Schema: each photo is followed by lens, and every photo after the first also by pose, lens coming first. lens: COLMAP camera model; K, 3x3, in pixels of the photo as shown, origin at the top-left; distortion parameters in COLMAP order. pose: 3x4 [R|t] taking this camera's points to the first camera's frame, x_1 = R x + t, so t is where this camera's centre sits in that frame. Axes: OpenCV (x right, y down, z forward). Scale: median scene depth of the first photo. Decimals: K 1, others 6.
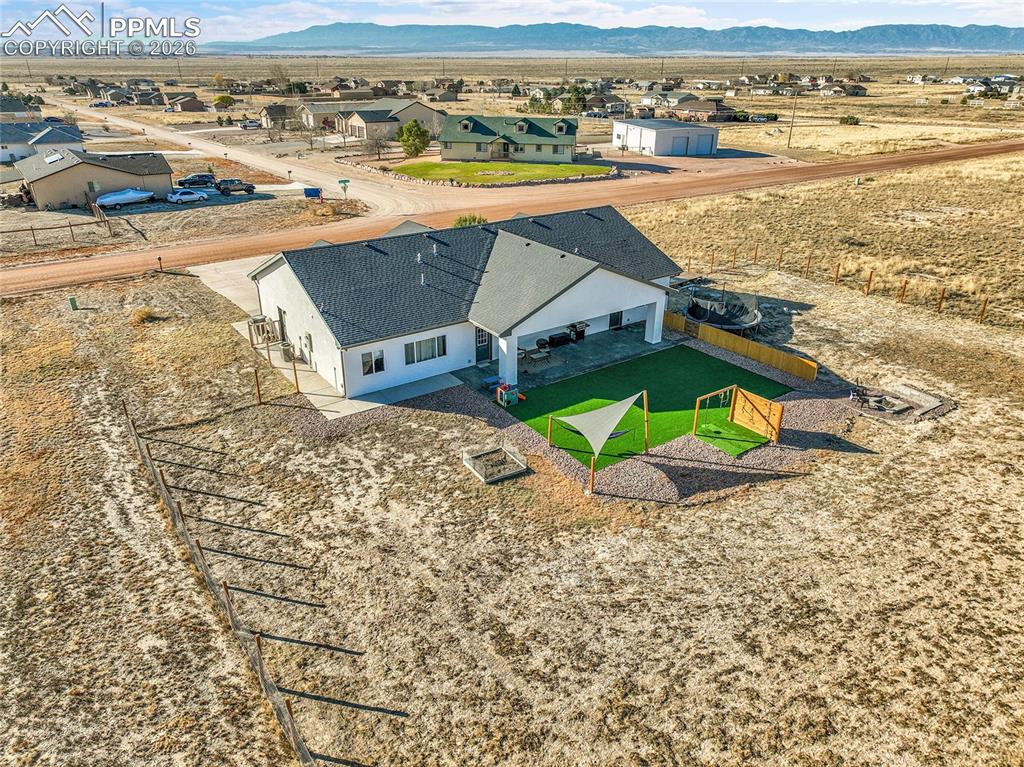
lens RADIAL K [[717.7, 0, 510.6], [0, 717.7, 384.3], [0, 0, 1]] dist [-0.005082, 0.019169]
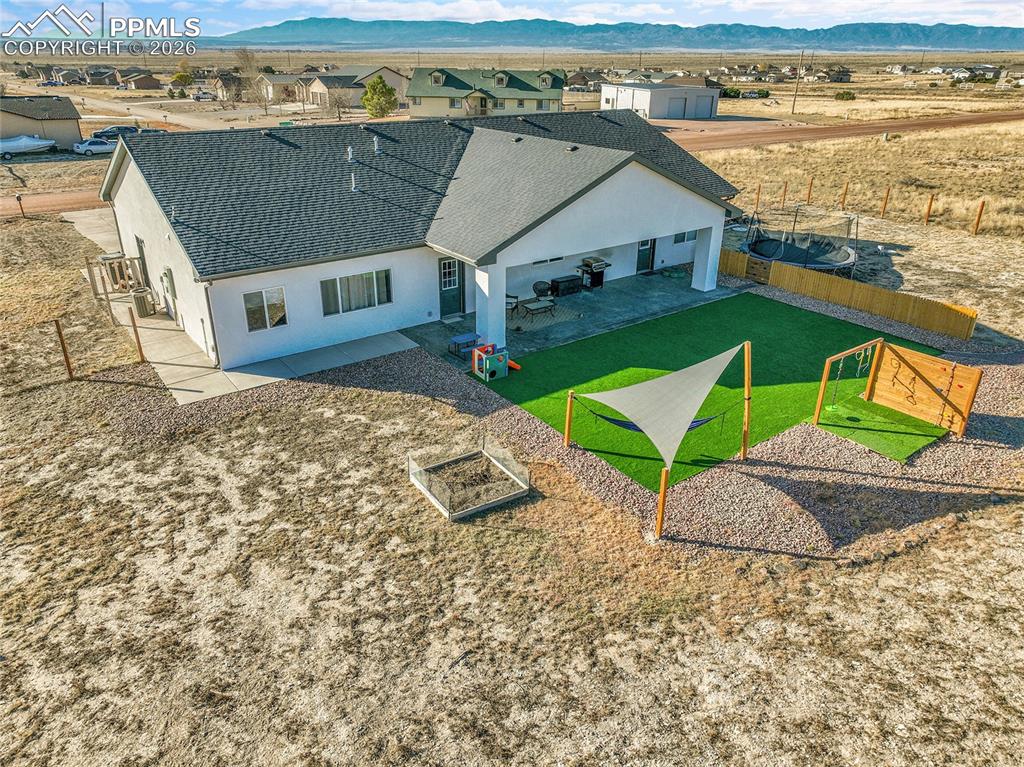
lens RADIAL K [[717.7, 0, 510.6], [0, 717.7, 384.3], [0, 0, 1]] dist [-0.005082, 0.019169]
pose [[0.999541, -0.008817, 0.028968, -0.005054], [0.008695, 0.999953, 0.004334, 0.031059], [-0.029005, -0.004080, 0.999571, 0.393476]]
